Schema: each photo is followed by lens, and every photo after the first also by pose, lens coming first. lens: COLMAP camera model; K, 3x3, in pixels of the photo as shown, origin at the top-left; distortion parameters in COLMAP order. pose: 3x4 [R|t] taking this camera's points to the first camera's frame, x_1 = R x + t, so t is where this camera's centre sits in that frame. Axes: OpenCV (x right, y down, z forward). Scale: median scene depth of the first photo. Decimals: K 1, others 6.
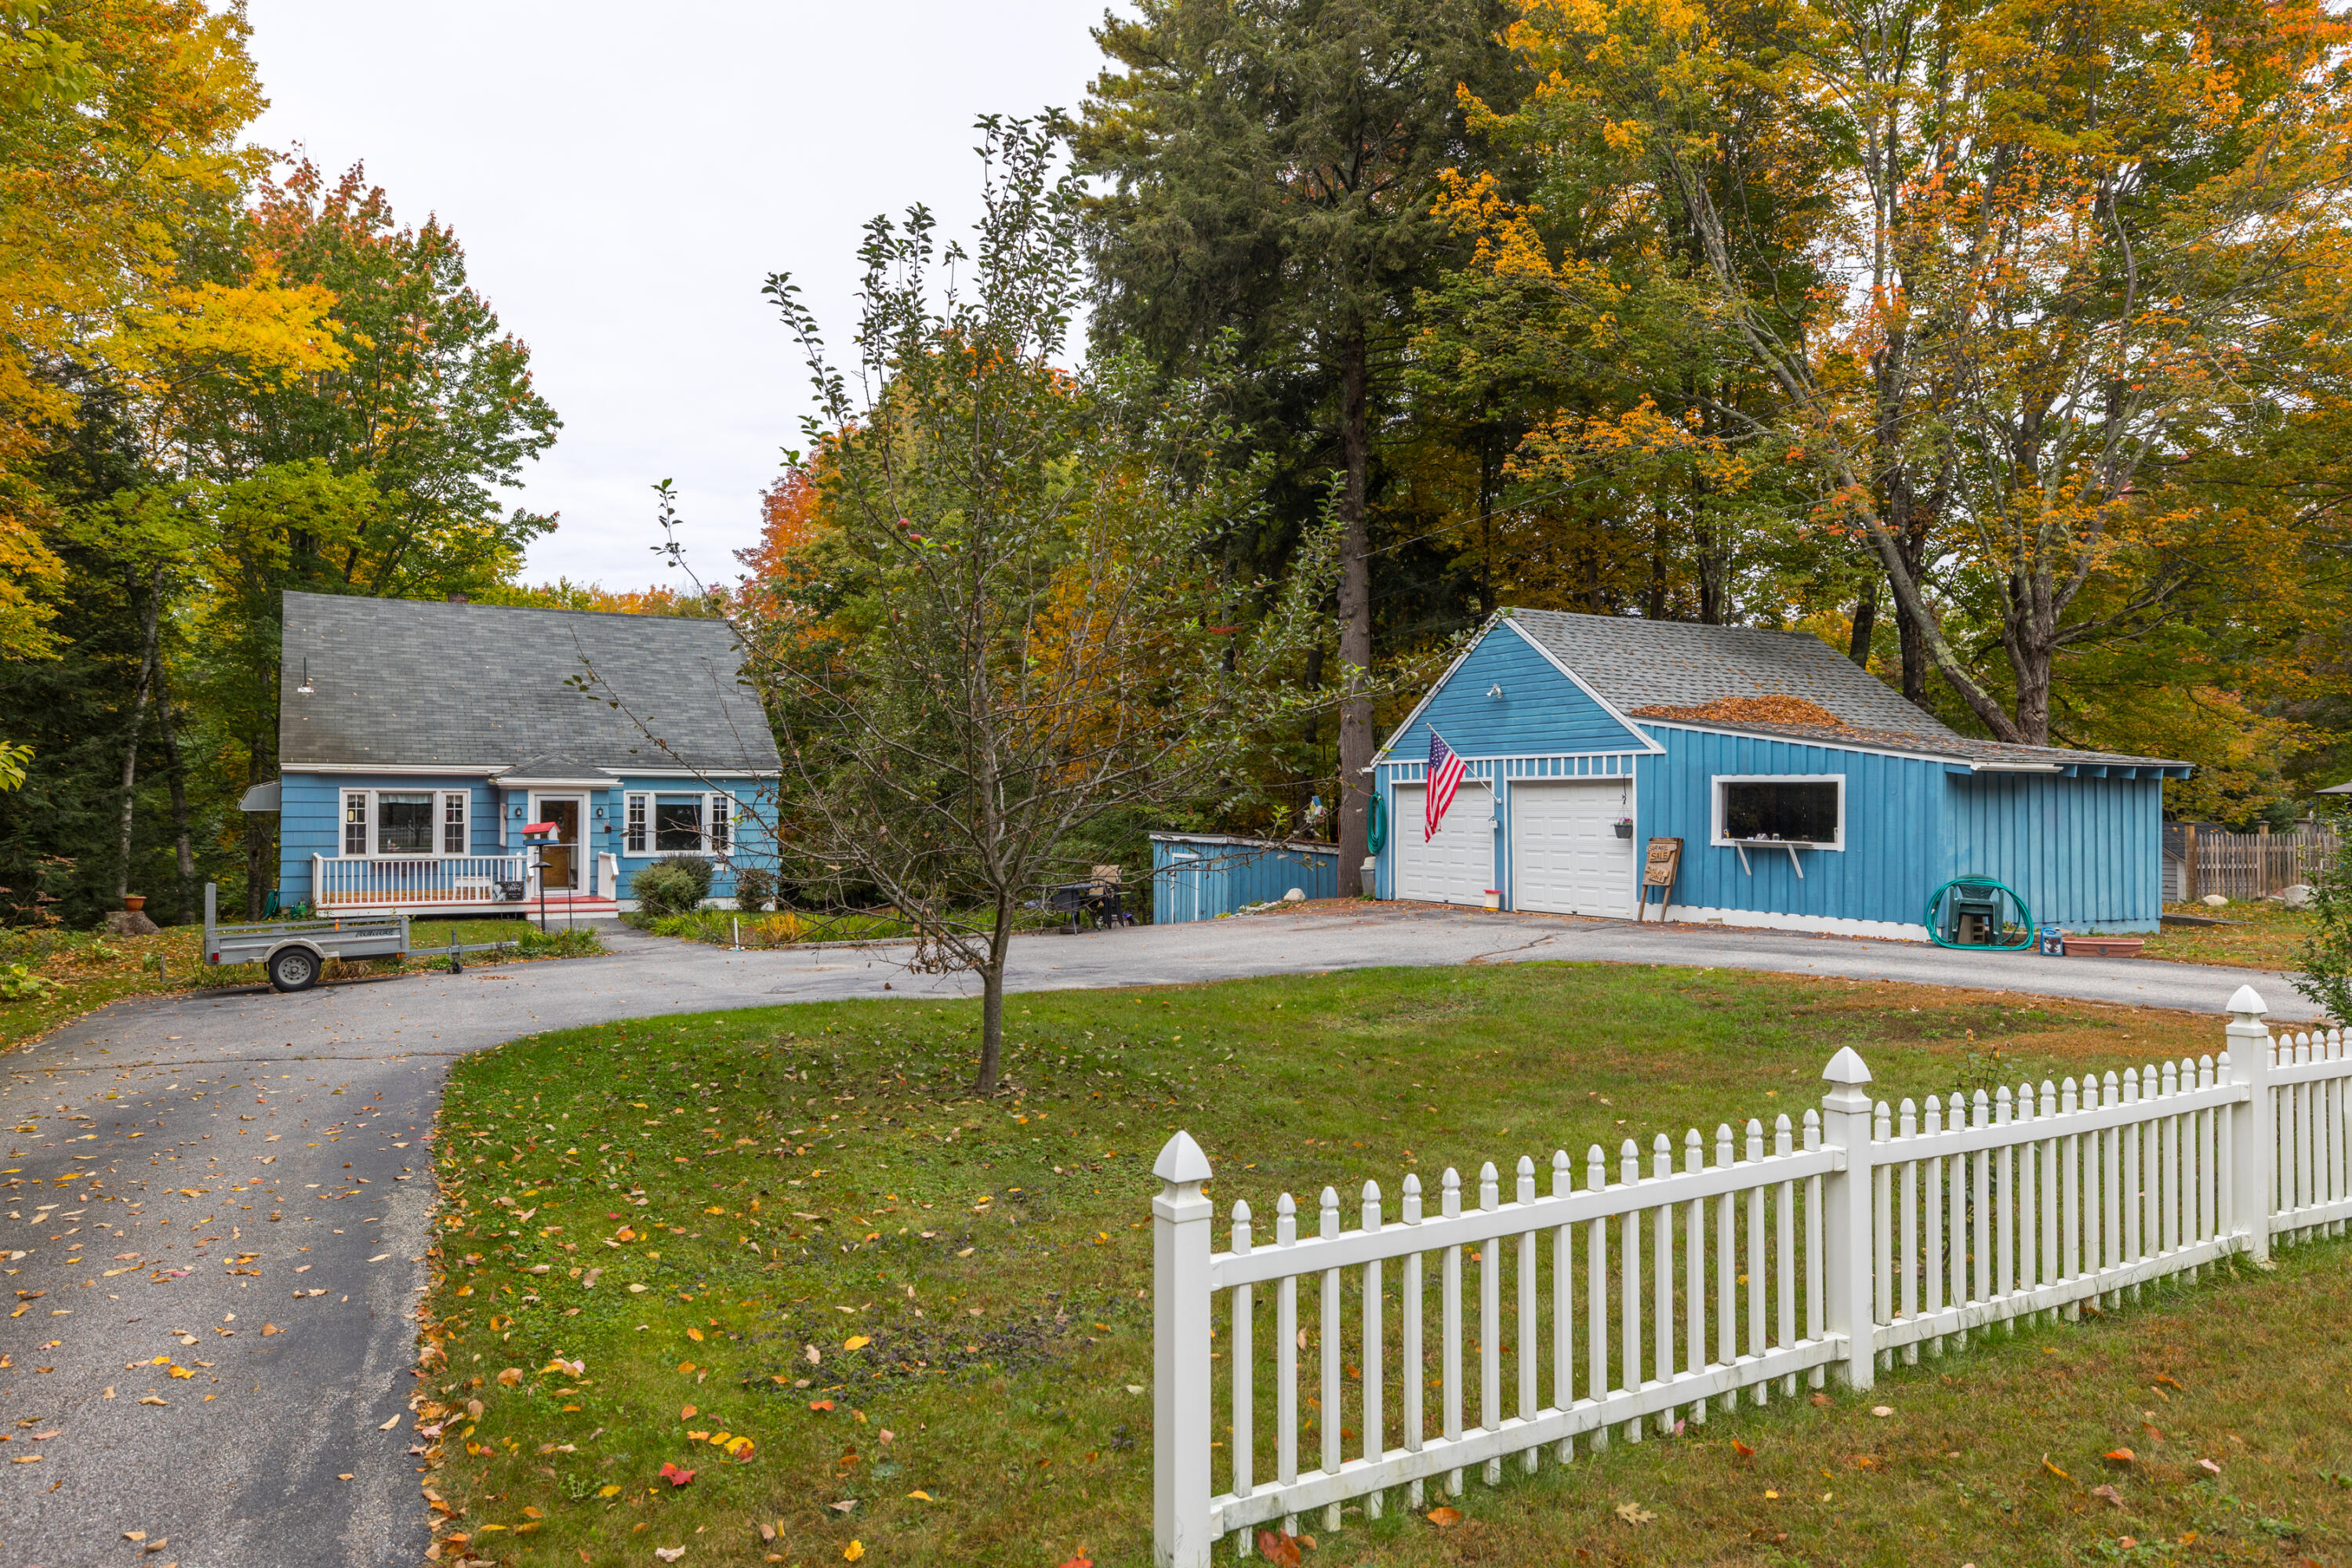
lens RADIAL K [[1539.9, 0, 1181.5], [0, 1539.9, 795.8], [0, 0, 1]] dist [0.005827, 0.000976]
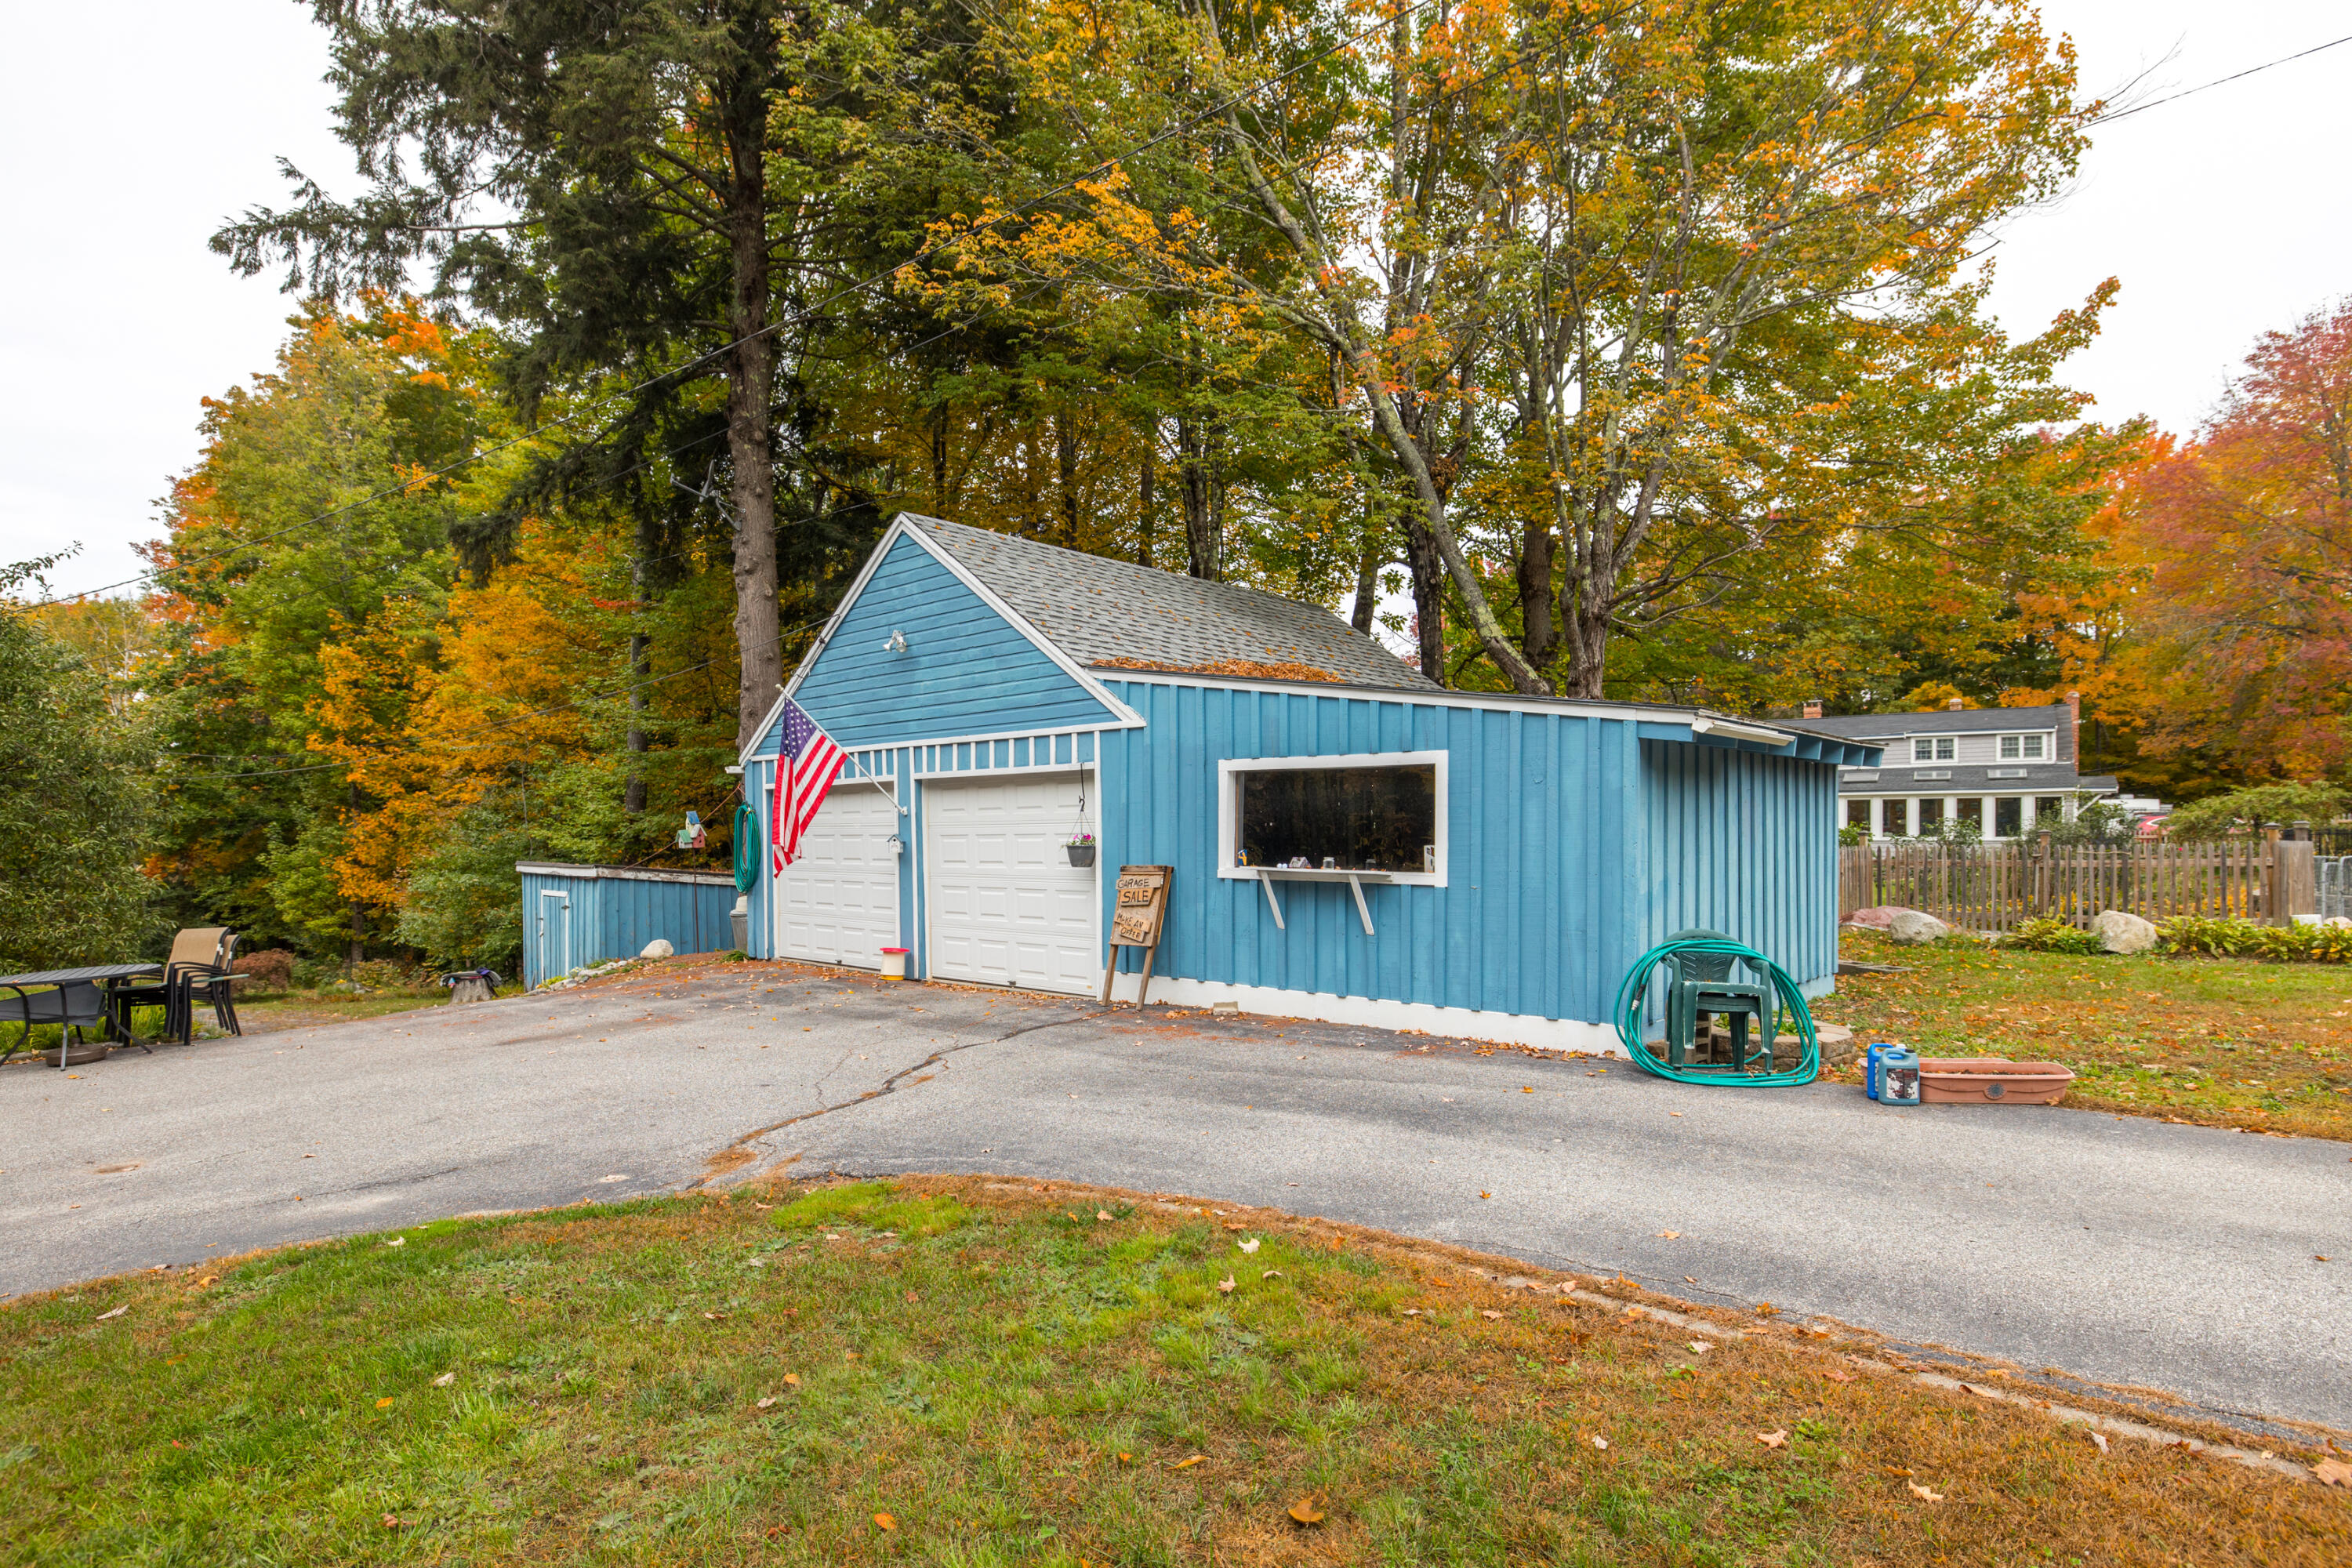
lens RADIAL K [[1224.5, 0, 1177.4], [0, 1224.5, 863.7], [0, 0, 1]] dist [-0.001334, -0.000106]
pose [[0.949217, -0.016269, 0.314201, 0.170141], [0.006406, 0.999455, 0.032396, 0.010653], [-0.314557, -0.028738, 0.948804, 0.525253]]
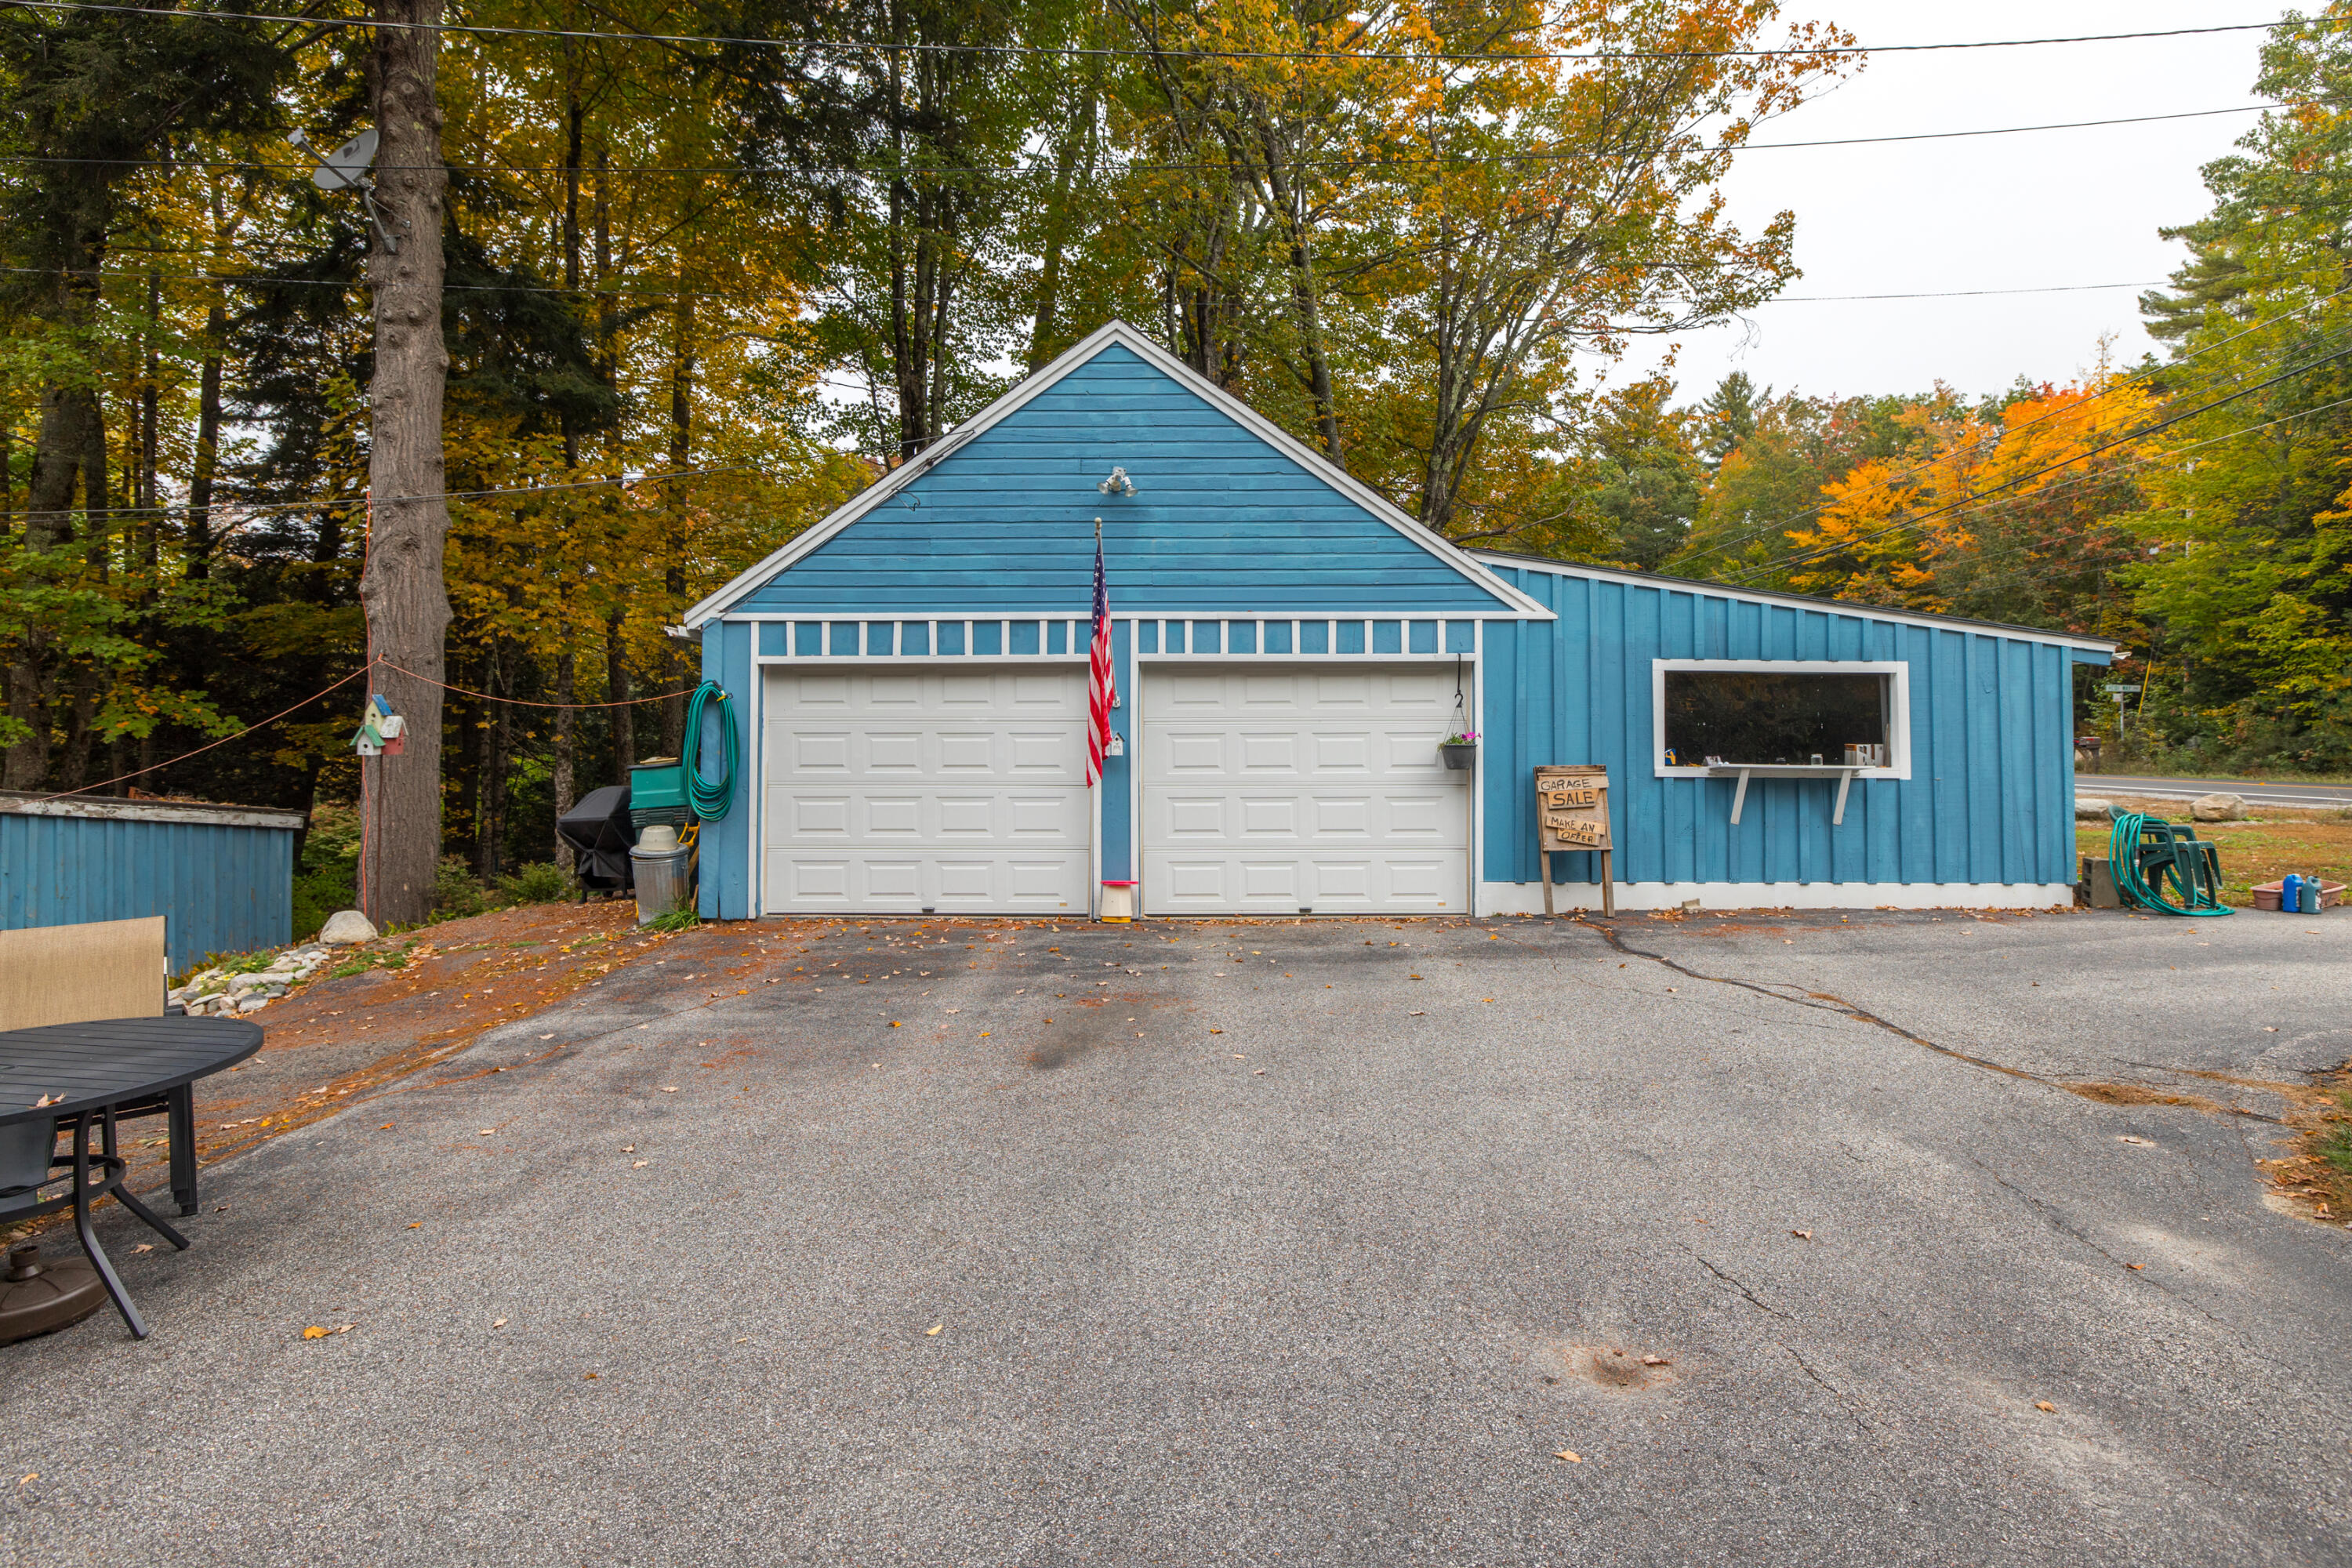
lens RADIAL K [[1216.6, 0, 1176.1], [0, 1216.6, 745.3], [0, 0, 1]] dist [-0.002164, -0.000401]
pose [[0.487960, 0.004664, 0.872854, -0.145858], [-0.003381, 0.999988, -0.003453, 0.020969], [-0.872860, -0.001266, 0.487970, 0.879894]]
